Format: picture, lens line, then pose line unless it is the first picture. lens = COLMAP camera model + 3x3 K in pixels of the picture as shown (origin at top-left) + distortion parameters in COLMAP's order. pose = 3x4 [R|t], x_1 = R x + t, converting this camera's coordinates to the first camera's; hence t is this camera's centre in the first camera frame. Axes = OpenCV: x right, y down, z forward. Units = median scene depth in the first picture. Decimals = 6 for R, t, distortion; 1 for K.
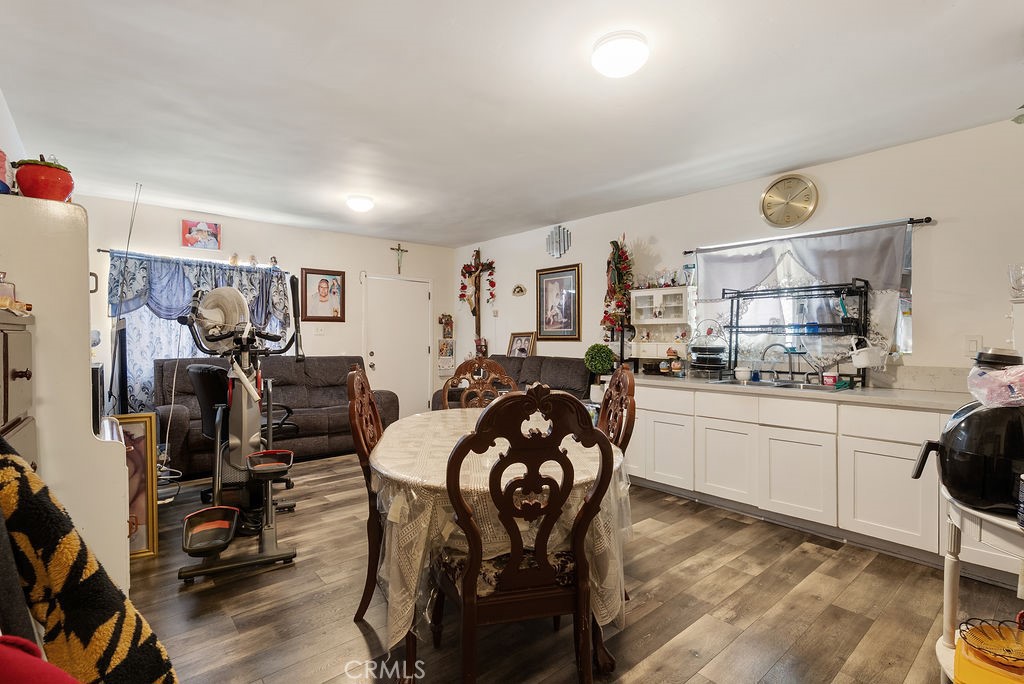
lens RADIAL K [[478.1, 0, 512.4], [0, 478.1, 337.4], [0, 0, 1]] dist [-0.005332, 0.003356]
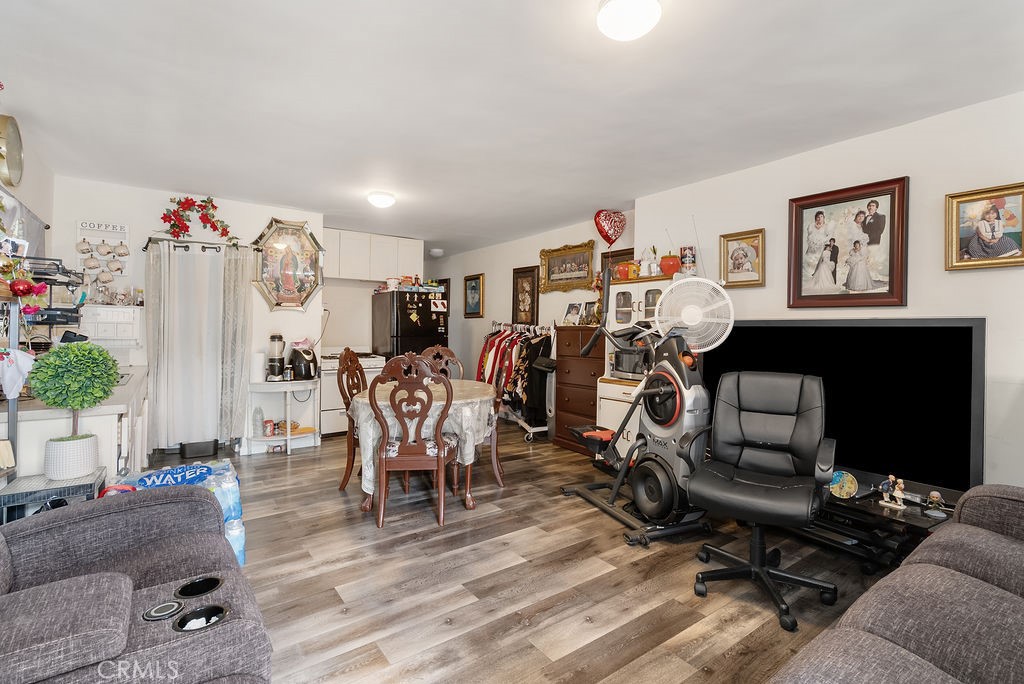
lens RADIAL K [[478.1, 0, 512.9], [0, 478.1, 333.4], [0, 0, 1]] dist [-0.005332, 0.003356]
pose [[-0.996534, -0.012275, 0.082281, -0.280856], [-0.011984, 0.999920, 0.004030, -0.002249], [-0.082323, 0.003030, -0.996601, 1.591060]]
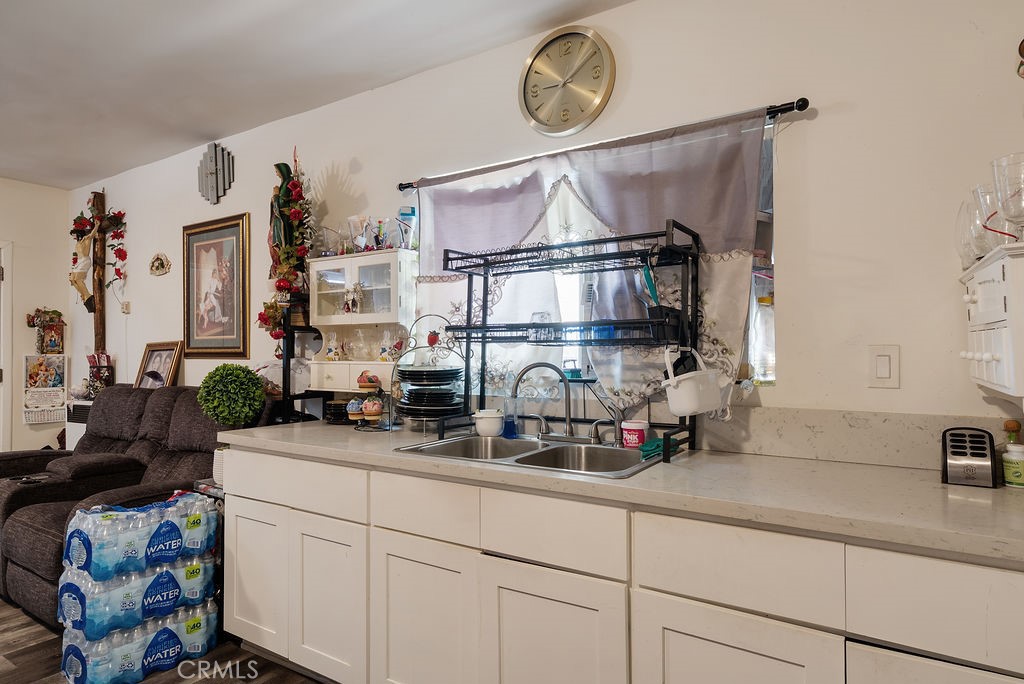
lens RADIAL K [[592.7, 0, 503.4], [0, 592.7, 342.9], [0, 0, 1]] dist [-0.006700, 0.007998]
pose [[0.958848, 0.001723, 0.283913, 0.317455], [0.002565, 0.999888, -0.014729, 0.001668], [-0.283907, 0.014851, 0.958737, 0.396347]]
